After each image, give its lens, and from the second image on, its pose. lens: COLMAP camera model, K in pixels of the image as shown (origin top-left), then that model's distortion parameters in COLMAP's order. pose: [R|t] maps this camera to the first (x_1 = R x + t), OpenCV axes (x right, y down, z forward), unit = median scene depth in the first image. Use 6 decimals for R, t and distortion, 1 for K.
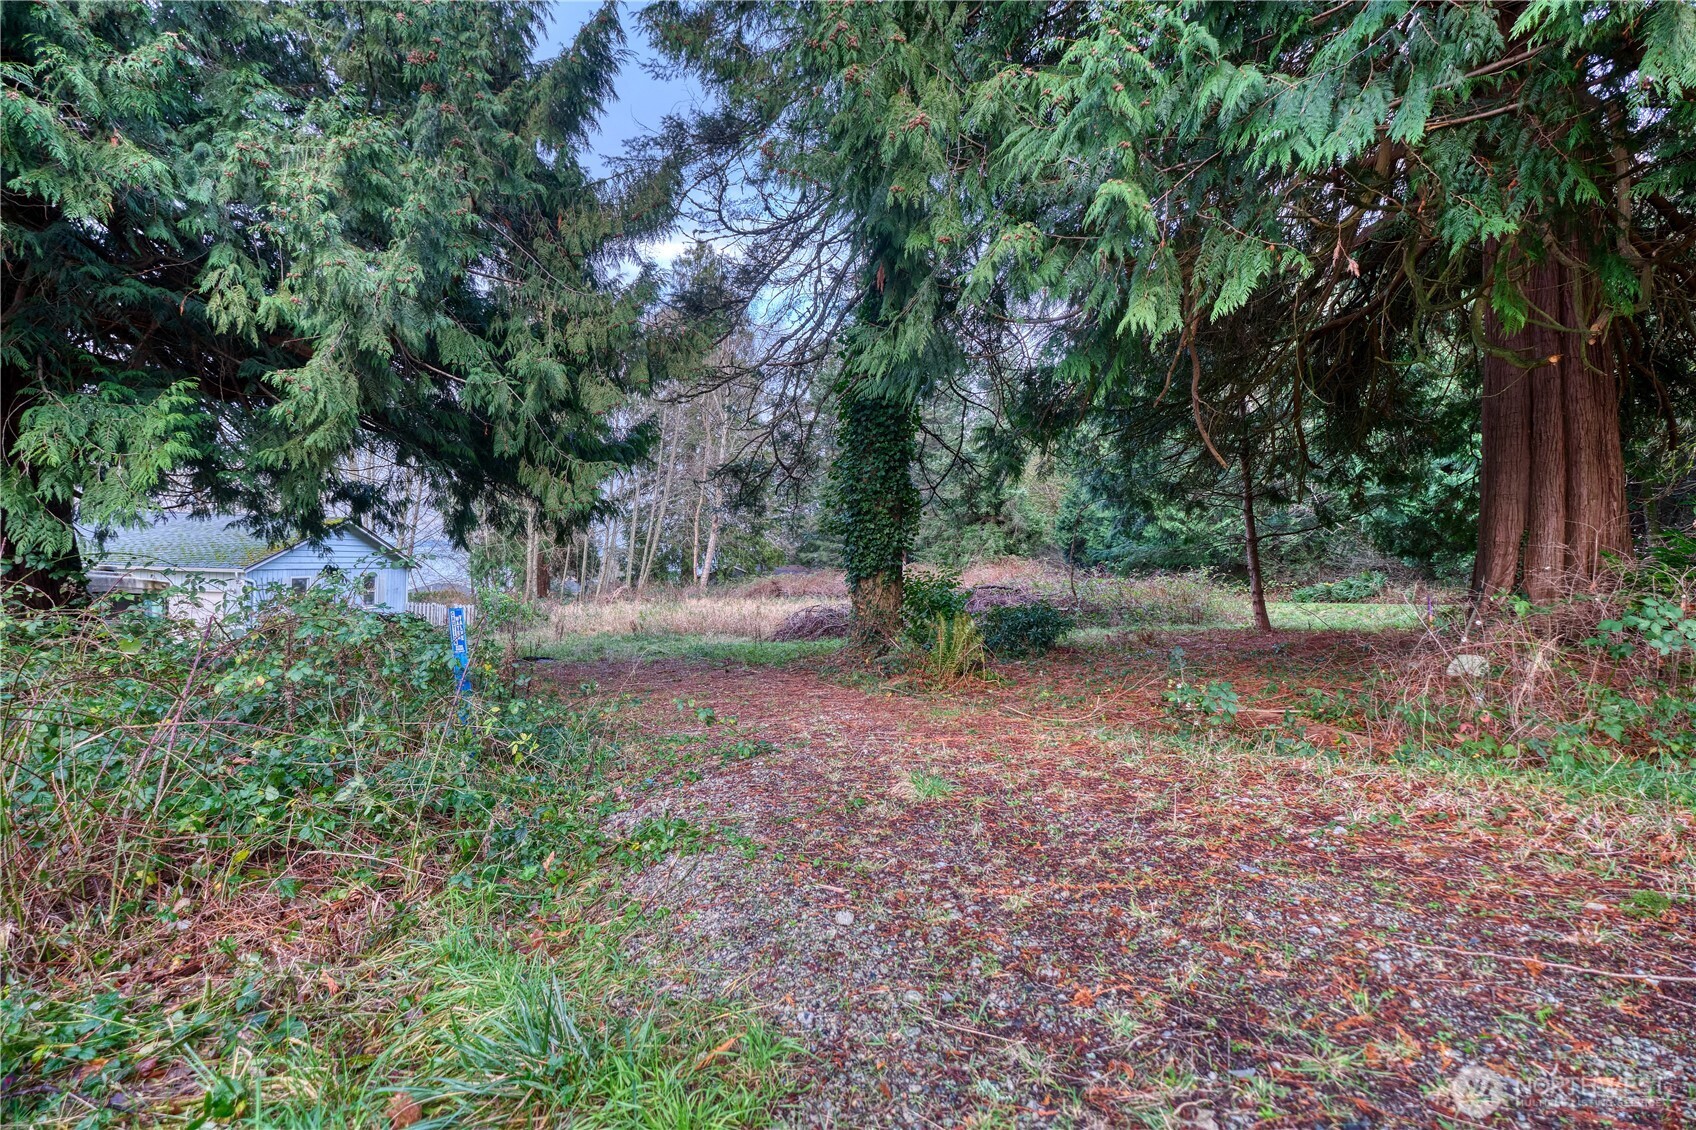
lens RADIAL K [[764.9, 0, 834.2], [0, 764.9, 570.9], [0, 0, 1]] dist [-0.005571, -0.000039]
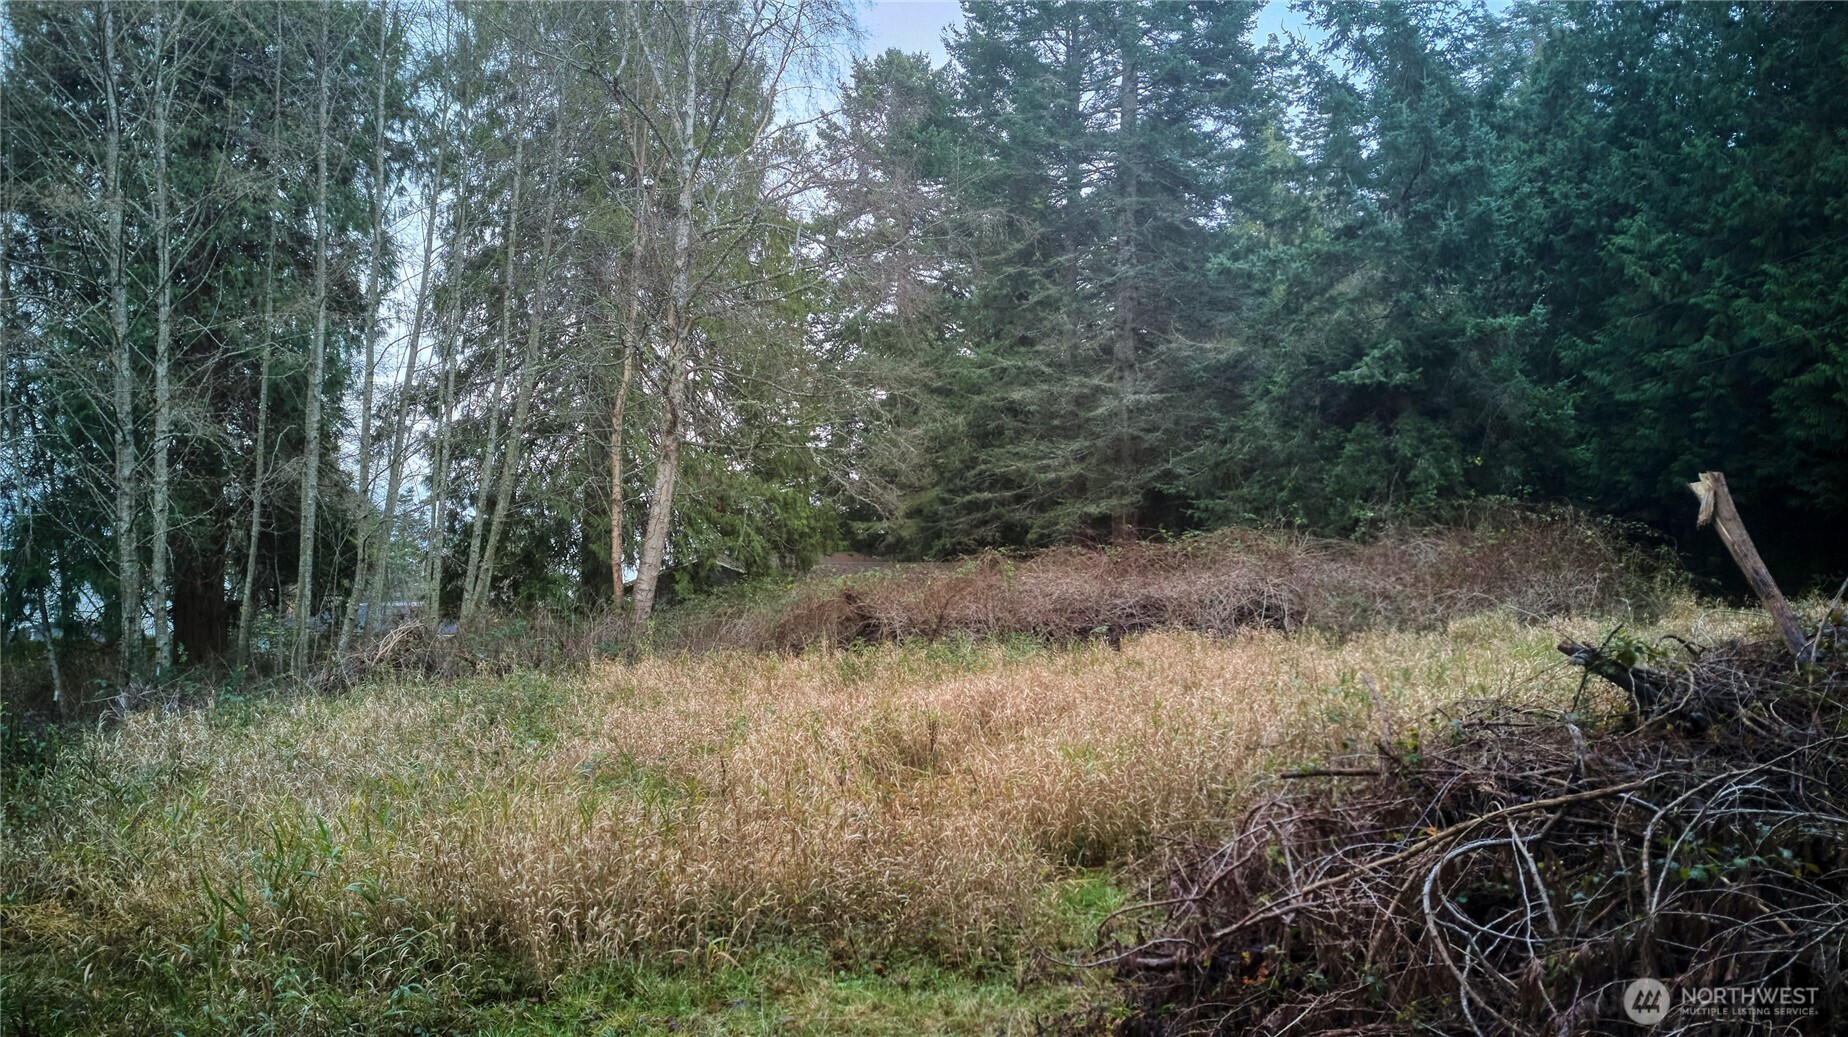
lens RADIAL K [[1426.9, 0, 919.9], [0, 1426.9, 516.3], [0, 0, 1]] dist [0.039019, -0.038654]
pose [[0.998894, -0.036042, 0.030207, -0.270942], [0.037076, 0.998721, -0.034383, 0.010052], [-0.028929, 0.035465, 0.998952, 1.504213]]
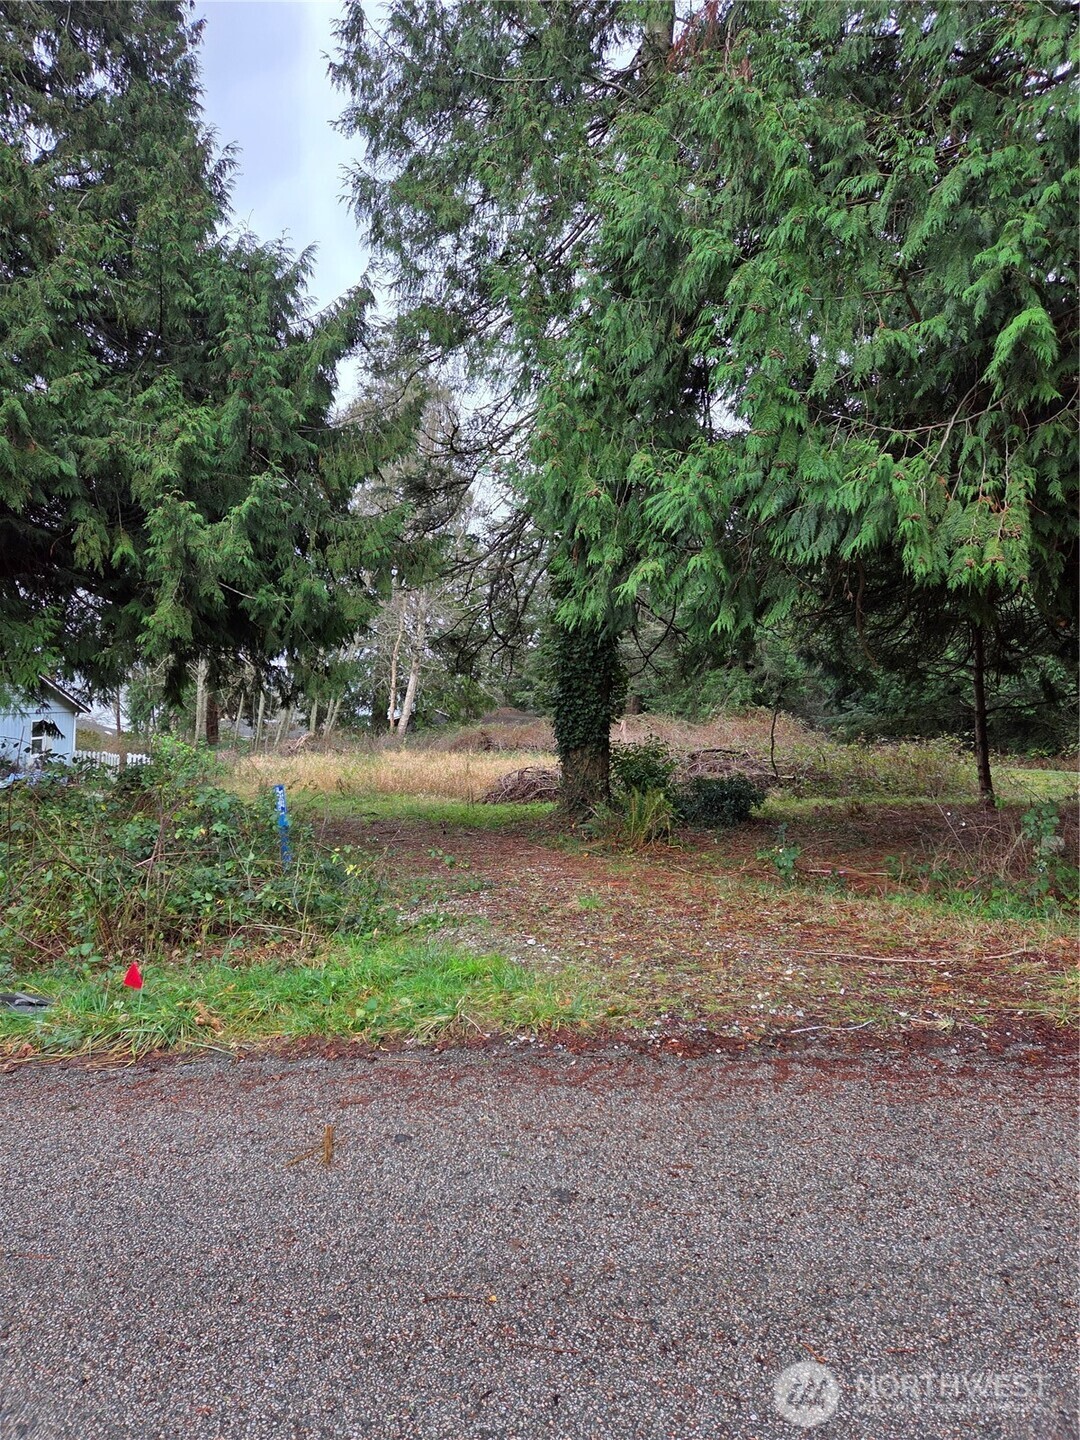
lens RADIAL K [[973.5, 0, 540.6], [0, 973.5, 719.4], [0, 0, 1]] dist [0.053491, -0.011910]
pose [[0.999651, 0.021407, -0.015499, 0.016641], [-0.021251, 0.999723, 0.010151, -0.053729], [0.015712, -0.009818, 0.999828, -0.435083]]
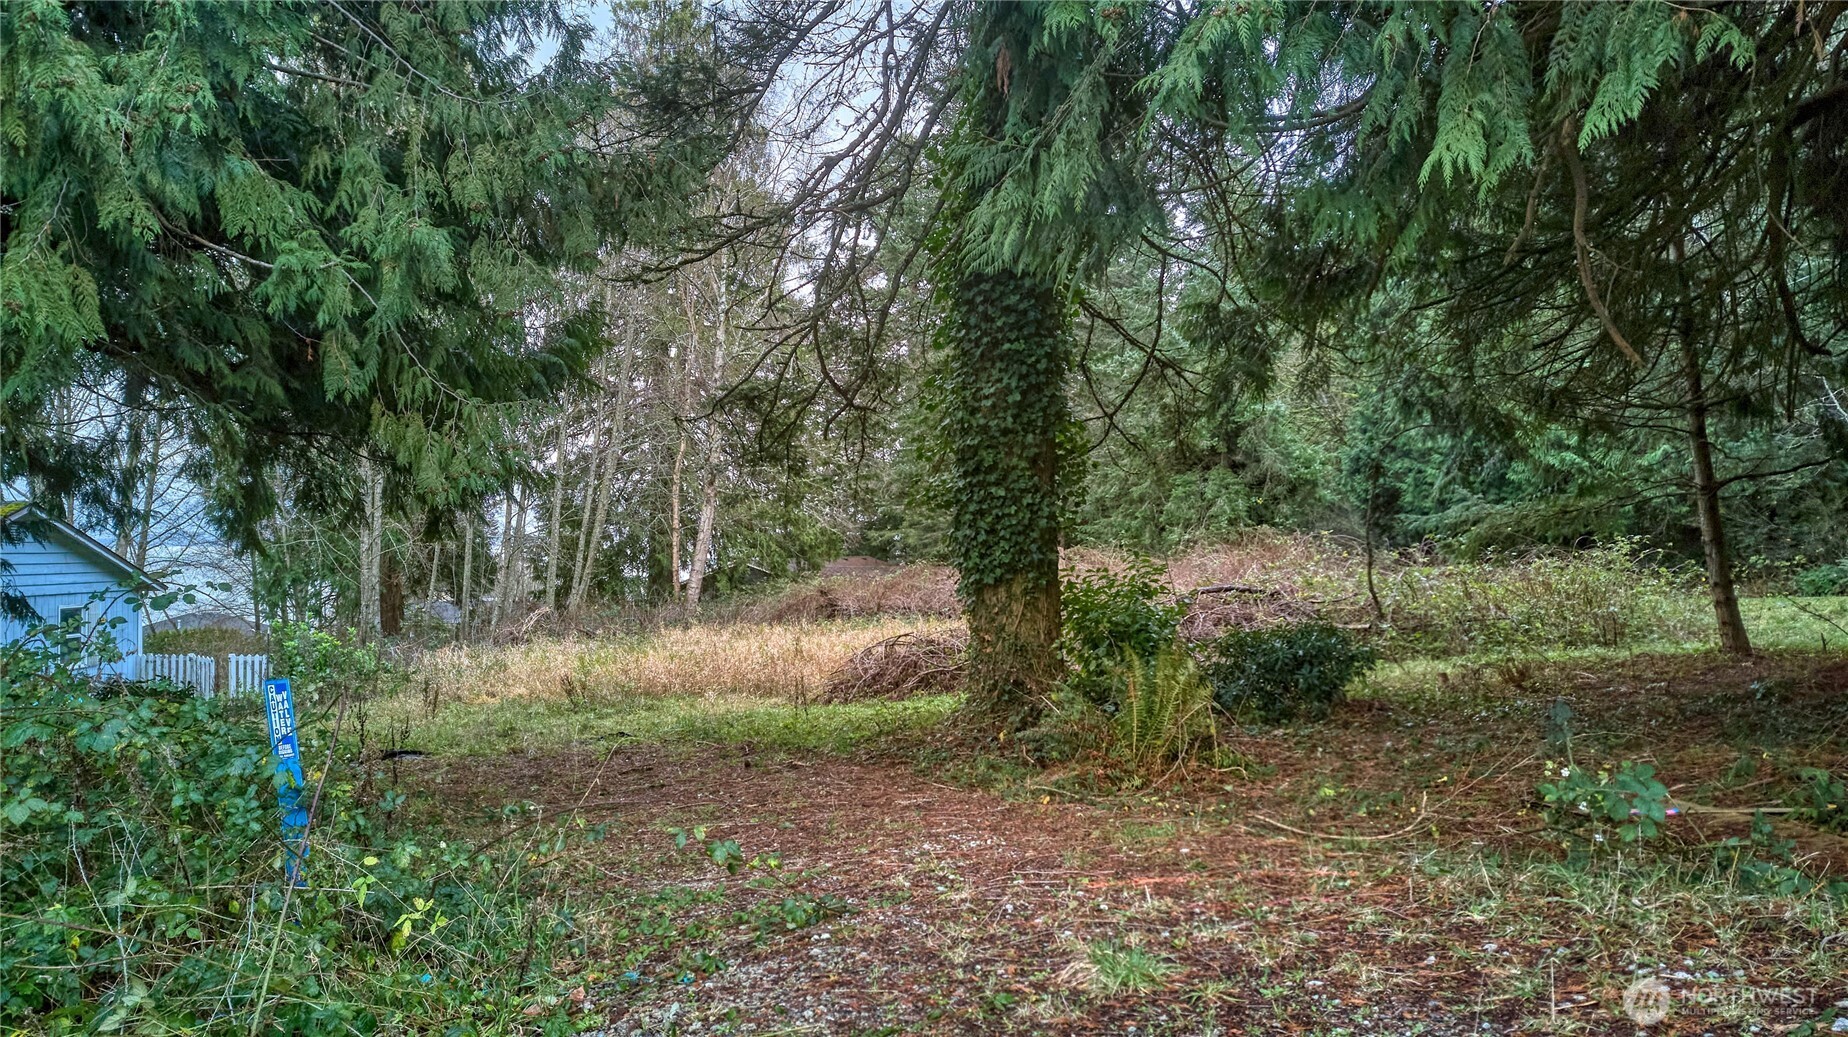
lens RADIAL K [[1426.9, 0, 923.1], [0, 1426.9, 524.8], [0, 0, 1]] dist [0.039019, -0.038654]
pose [[0.999390, -0.034604, -0.004753, -0.004103], [0.034463, 0.999037, -0.027145, -0.009985], [0.005687, 0.026965, 0.999620, -0.032857]]
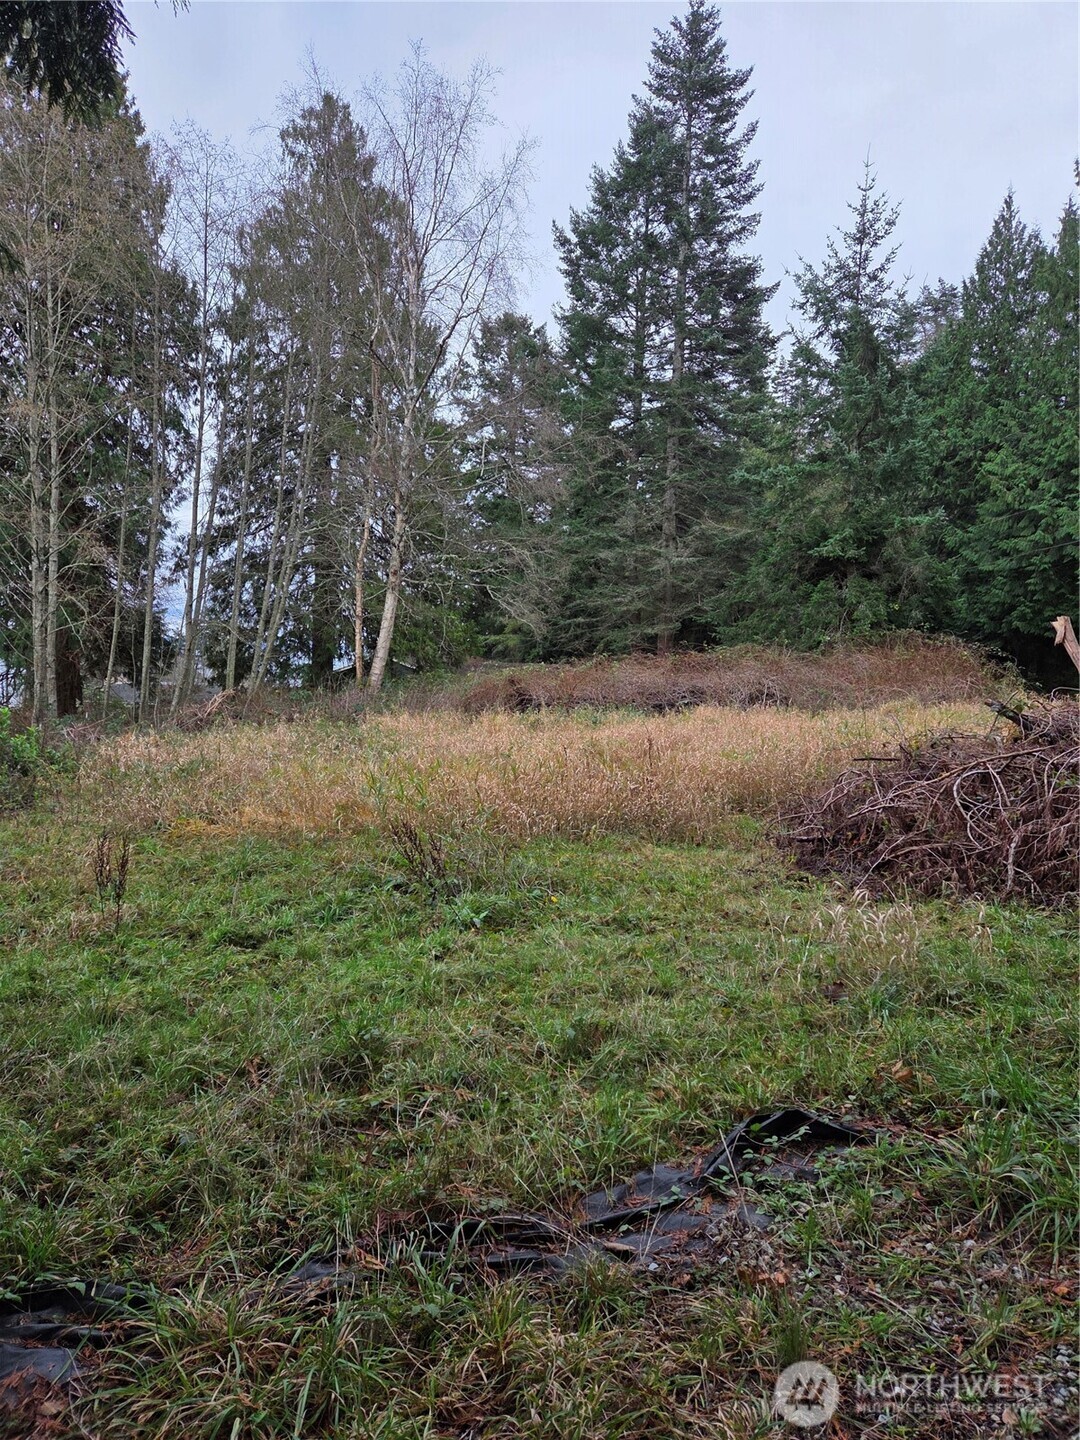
lens RADIAL K [[973.5, 0, 551.1], [0, 973.5, 705.2], [0, 0, 1]] dist [0.053491, -0.011910]
pose [[0.996356, -0.014239, 0.084095, -0.455182], [0.010949, 0.999161, 0.039455, 0.022305], [-0.084586, -0.038390, 0.995676, 1.262832]]
